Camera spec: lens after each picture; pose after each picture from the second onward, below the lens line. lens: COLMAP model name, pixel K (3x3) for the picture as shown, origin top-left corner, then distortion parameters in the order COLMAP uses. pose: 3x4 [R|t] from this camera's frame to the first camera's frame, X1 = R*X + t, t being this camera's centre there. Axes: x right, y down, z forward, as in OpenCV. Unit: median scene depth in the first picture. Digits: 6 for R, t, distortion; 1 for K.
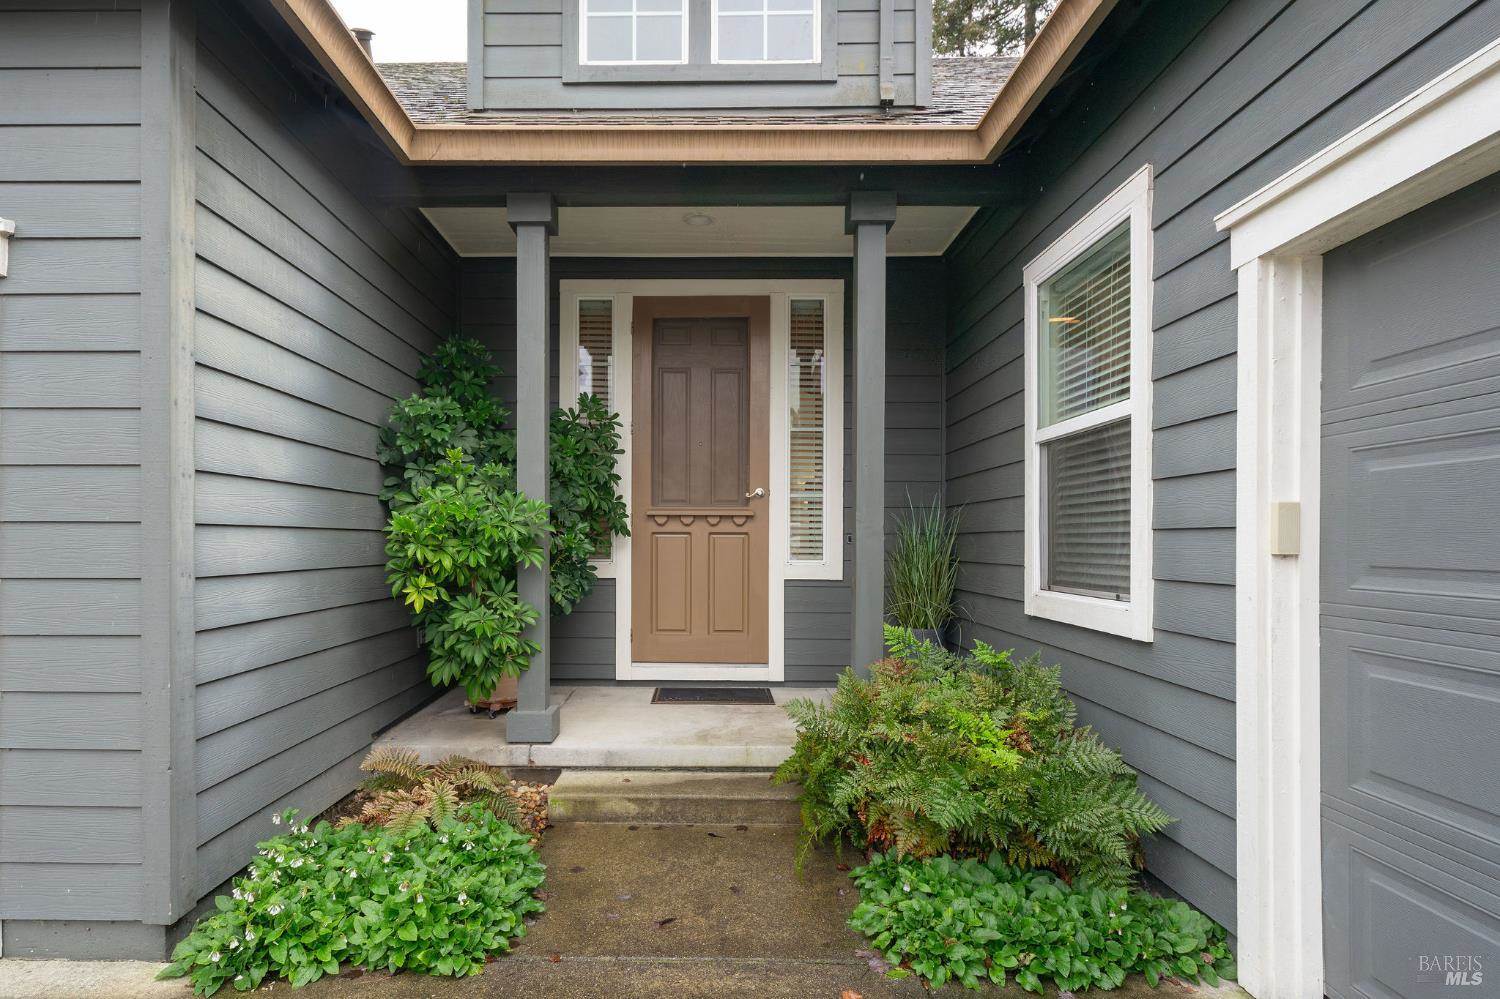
lens RADIAL K [[784.6, 0, 711.6], [0, 784.6, 542.2], [0, 0, 1]] dist [-0.004658, -0.000744]
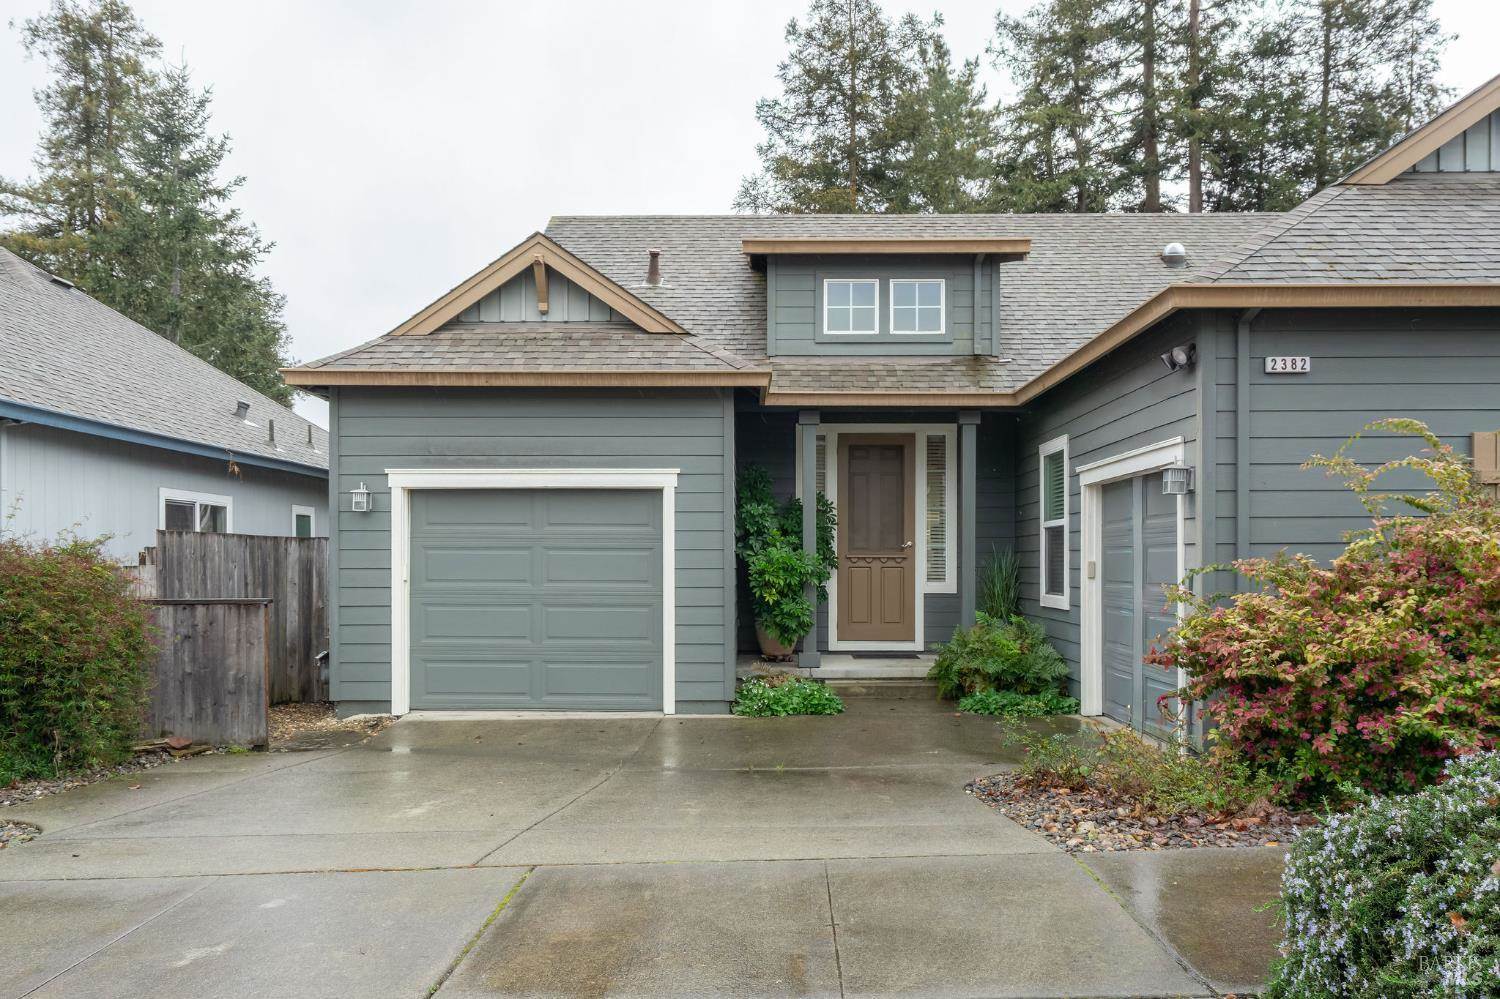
lens RADIAL K [[1106.4, 0, 792.3], [0, 1106.4, 568.6], [0, 0, 1]] dist [0.005243, 0.000769]
pose [[0.999911, -0.003357, 0.012933, -0.318344], [0.003338, 0.999993, 0.001546, -0.018054], [-0.012938, -0.001503, 0.999915, -2.012851]]
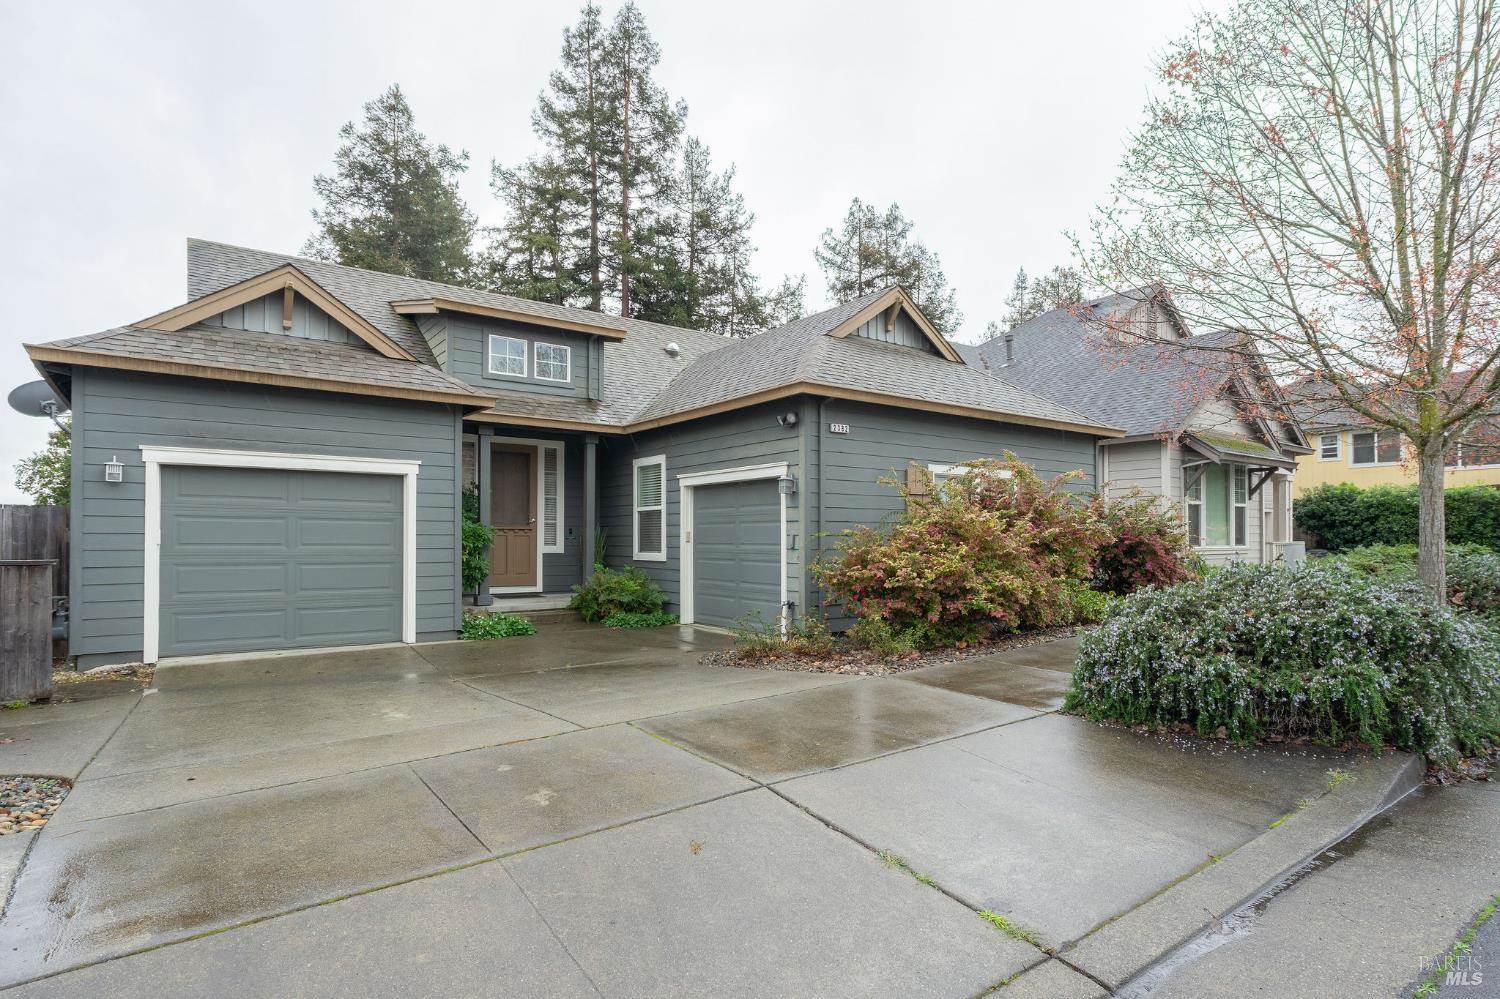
lens RADIAL K [[744.9, 0, 741.9], [0, 744.9, 533.0], [0, 0, 1]] dist [0.000110, 0.000195]
pose [[0.812436, 0.003206, 0.583042, -1.113734], [0.002193, 0.999961, -0.008554, 0.002280], [-0.583047, 0.008228, 0.812397, -1.929233]]
